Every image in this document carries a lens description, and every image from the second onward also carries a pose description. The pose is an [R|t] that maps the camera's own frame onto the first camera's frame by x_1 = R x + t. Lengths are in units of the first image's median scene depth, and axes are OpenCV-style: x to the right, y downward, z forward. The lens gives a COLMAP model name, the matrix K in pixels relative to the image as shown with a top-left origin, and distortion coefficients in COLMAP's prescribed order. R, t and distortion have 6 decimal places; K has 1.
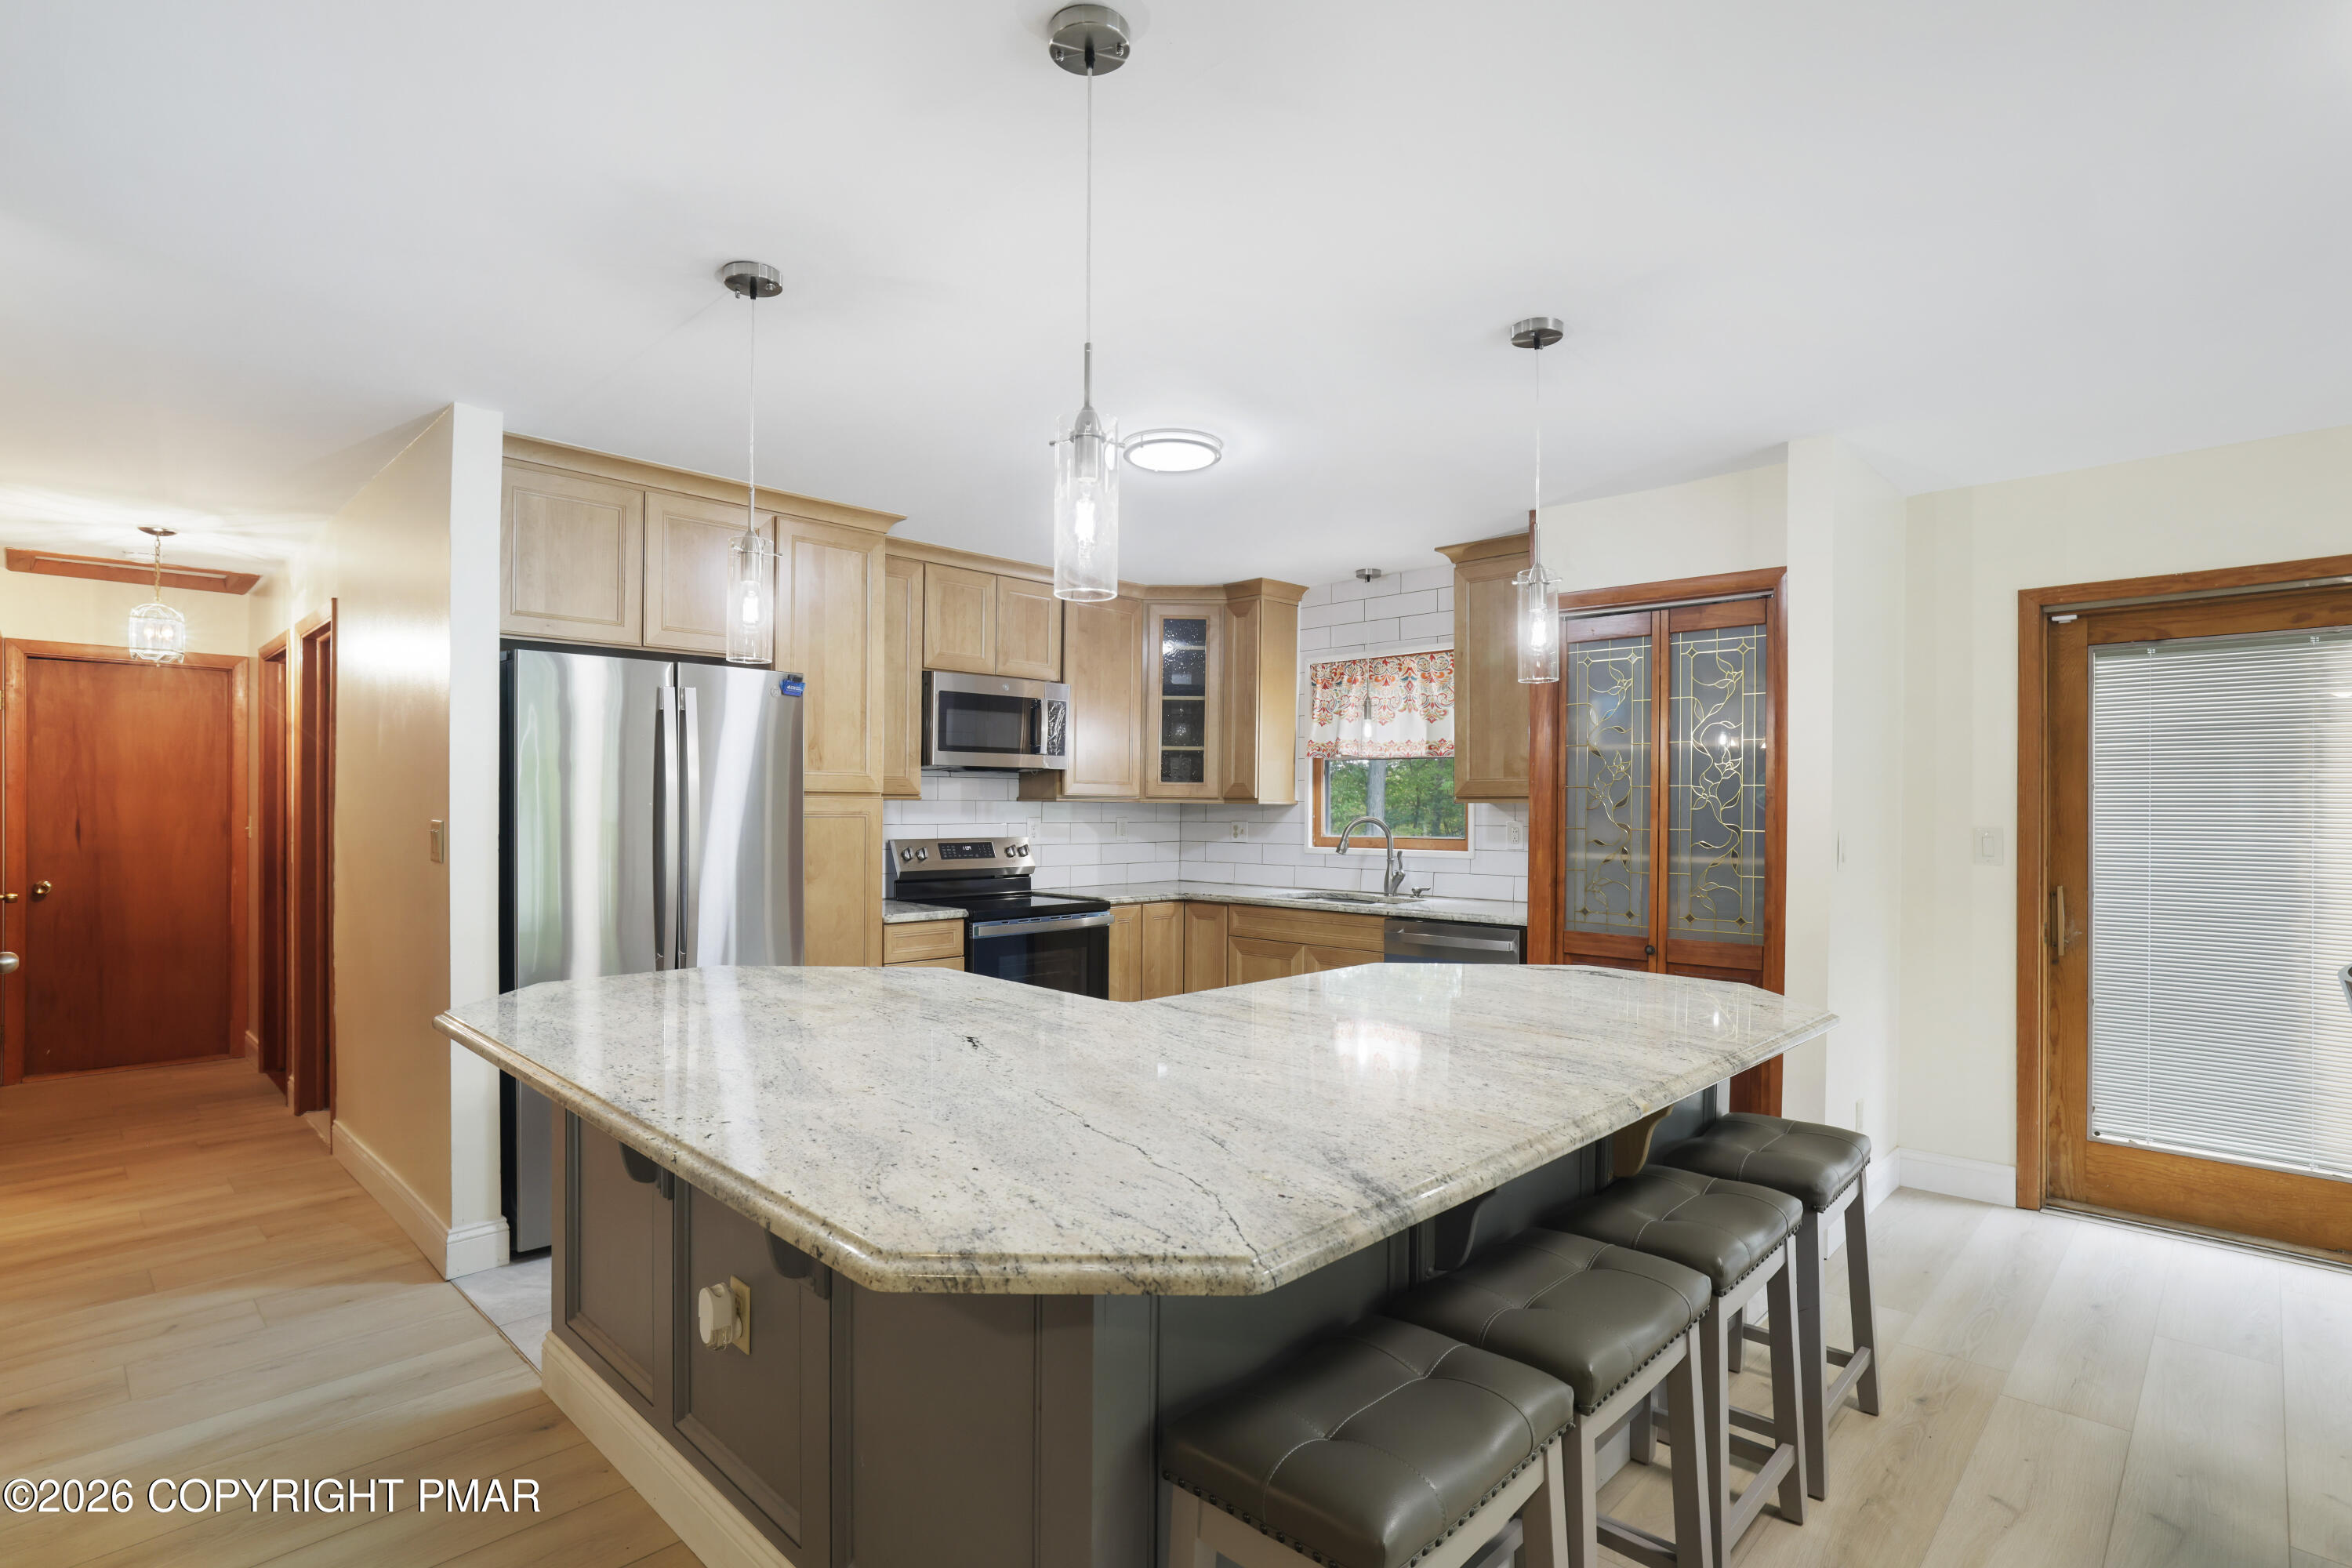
lens RADIAL K [[1134.3, 0, 1169.6], [0, 1134.3, 803.3], [0, 0, 1]] dist [-0.022967, 0.008817]
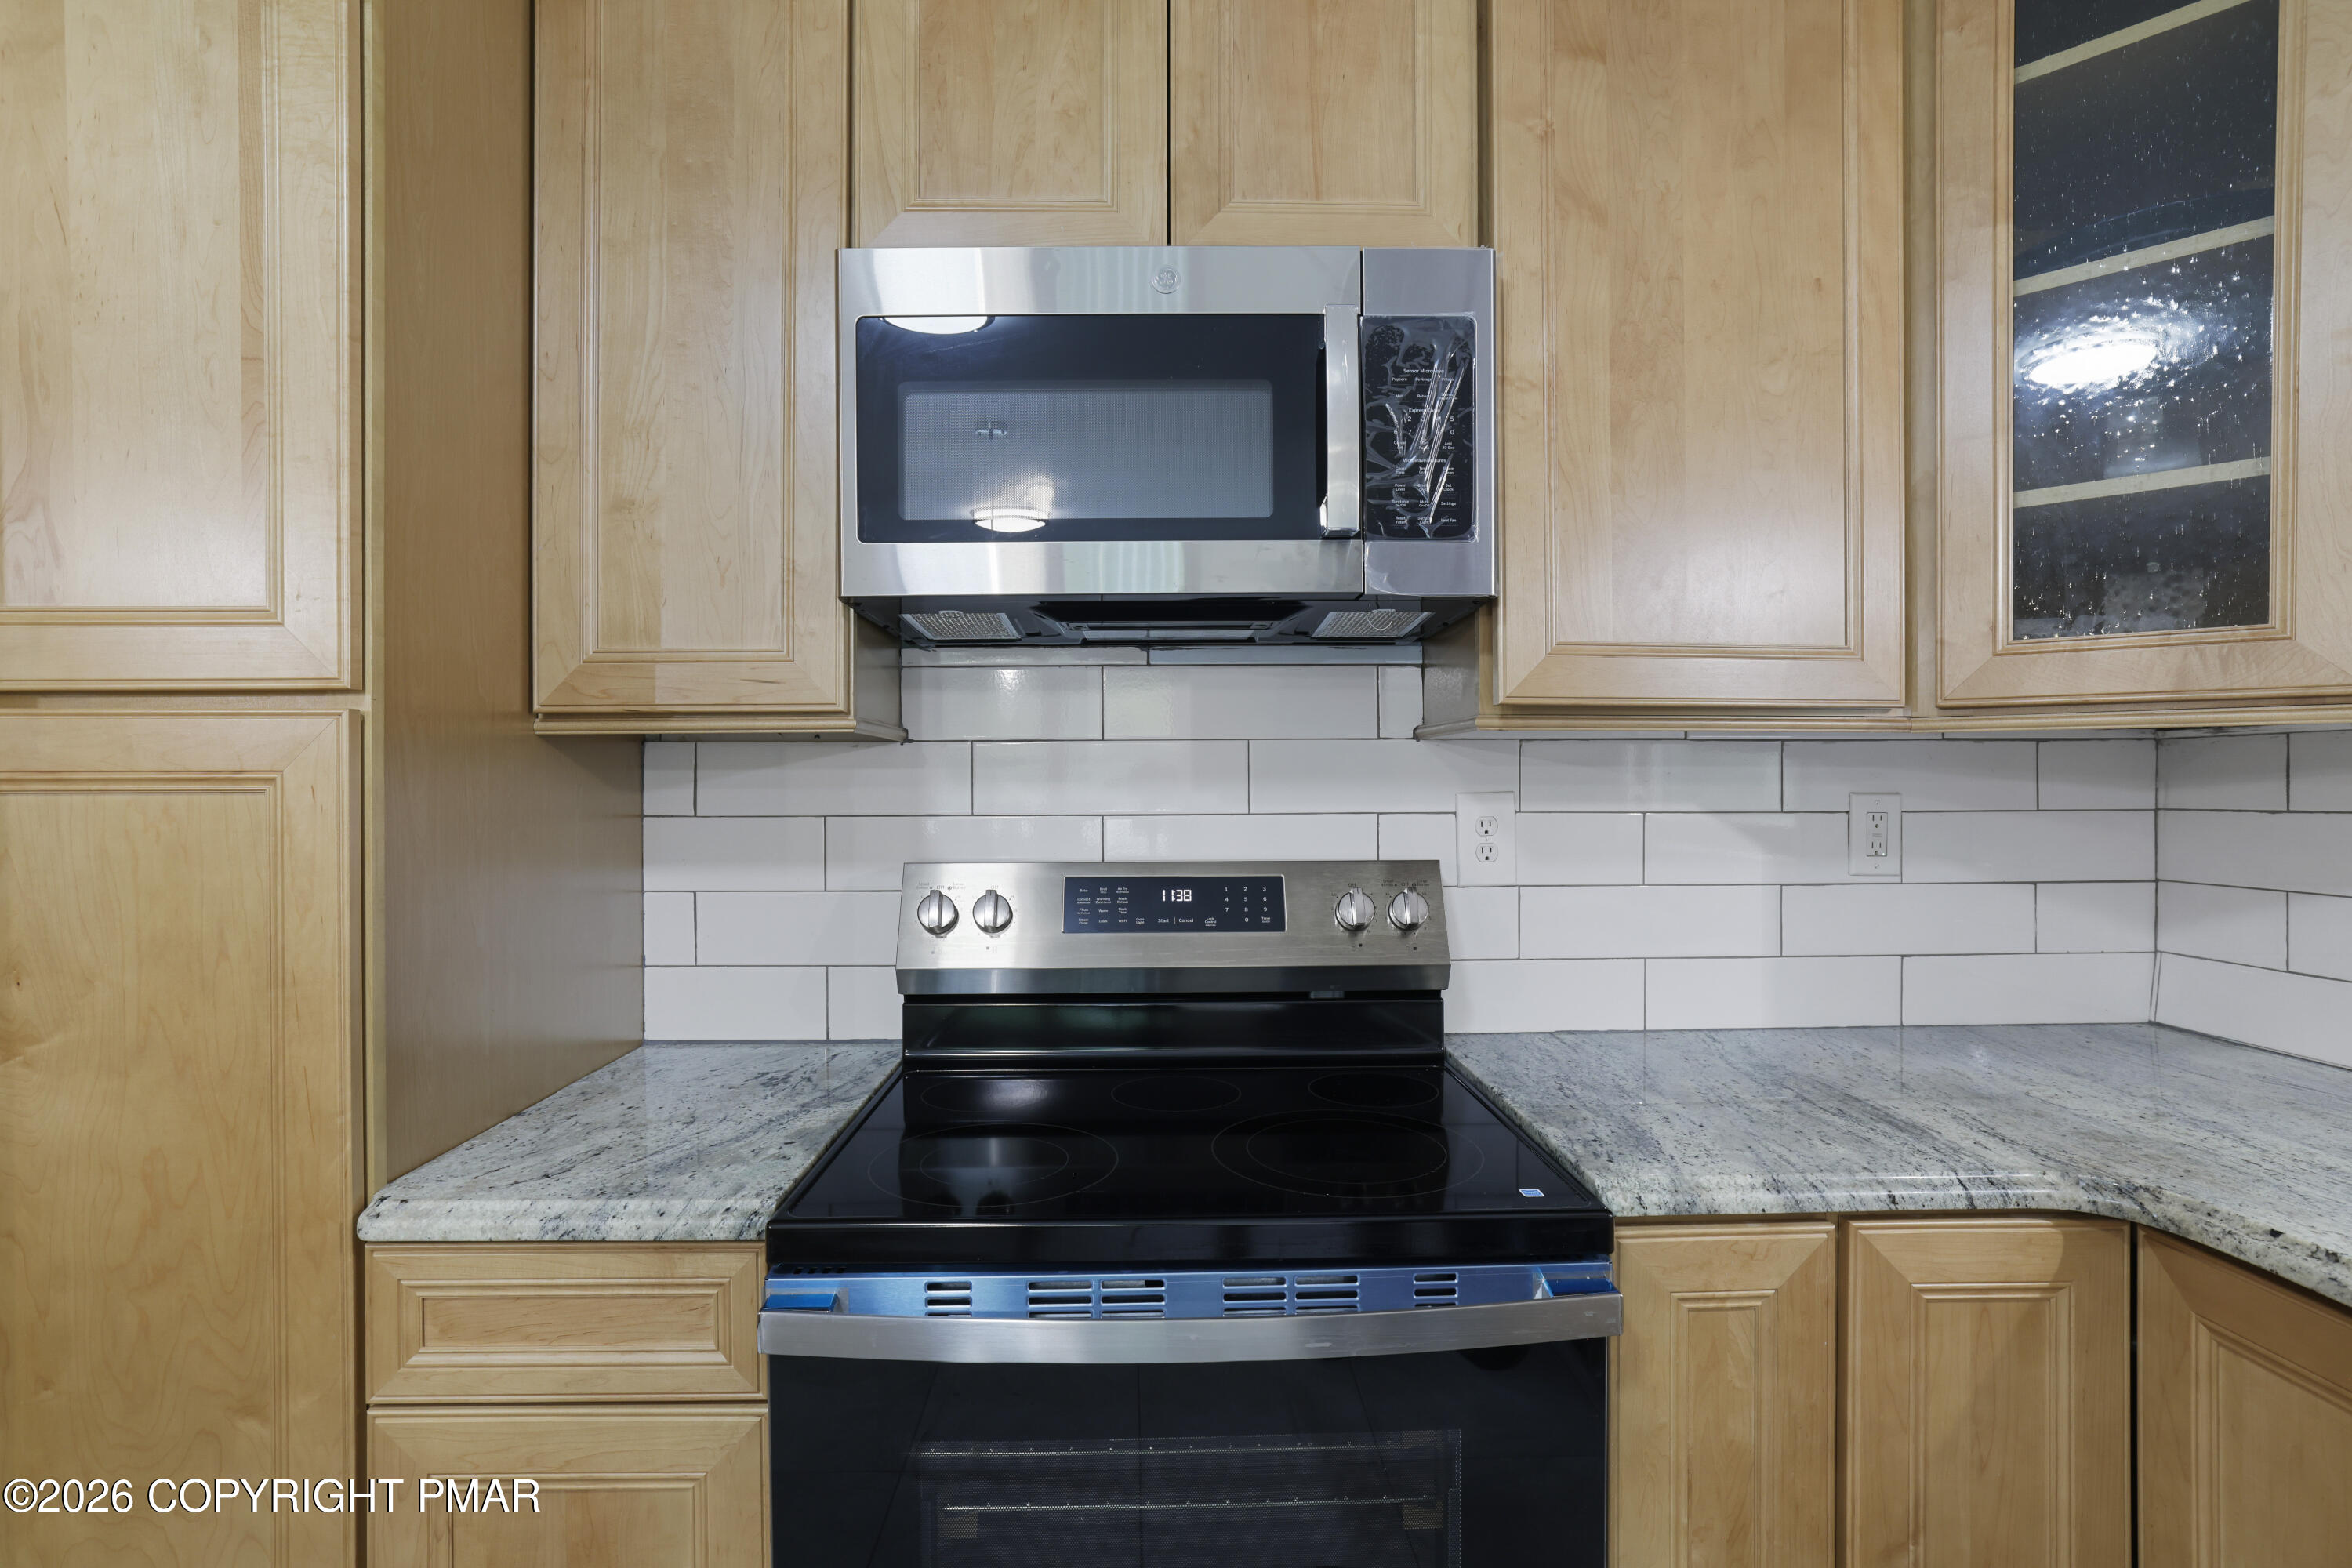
lens RADIAL K [[1090.3, 0, 1172.5], [0, 1090.3, 780.0], [0, 0, 1]] dist [-0.002506, 0.002337]
pose [[0.718848, -0.010242, -0.695091, 0.026199], [0.008685, 0.999946, -0.005753, 0.010433], [0.695113, -0.001902, 0.718898, 0.792851]]
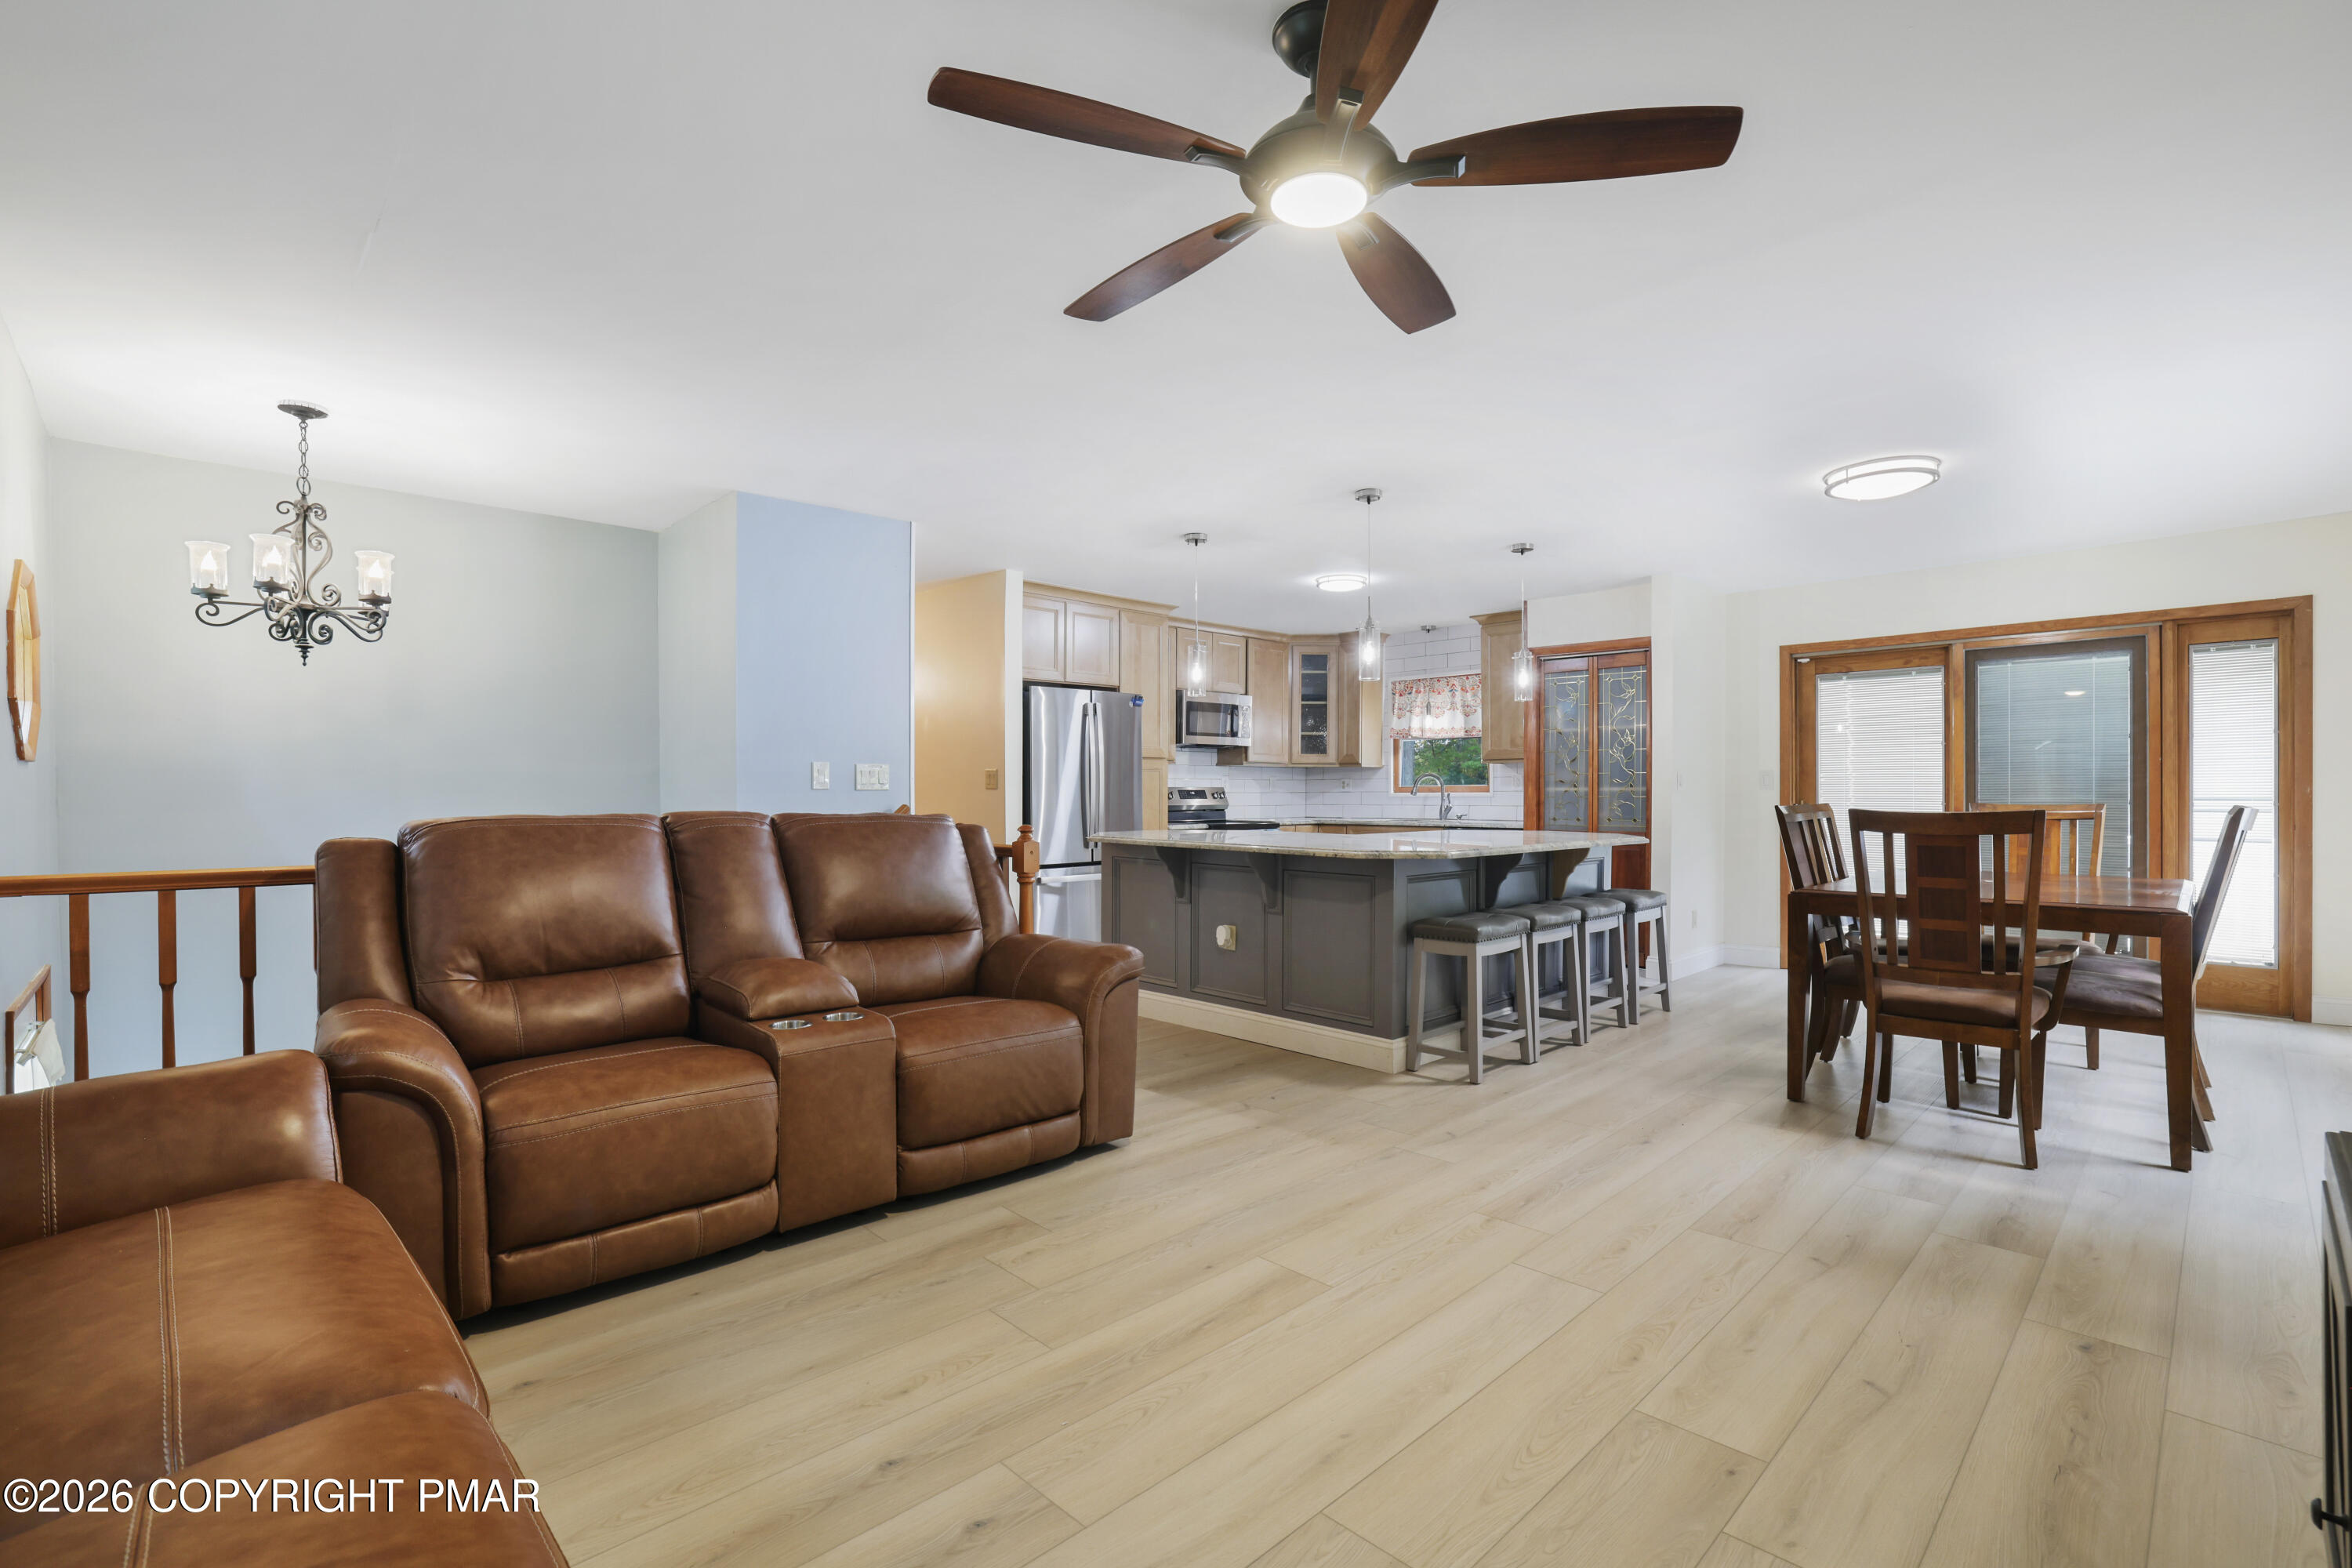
lens RADIAL K [[1029.8, 0, 1175.5], [0, 1029.8, 787.9], [0, 0, 1]] dist [-0.033328, 0.010785]
pose [[0.999435, -0.006440, -0.032979, -0.154706], [0.006465, 0.999979, 0.000655, 0.031187], [0.032974, -0.000868, 0.999456, -0.548448]]
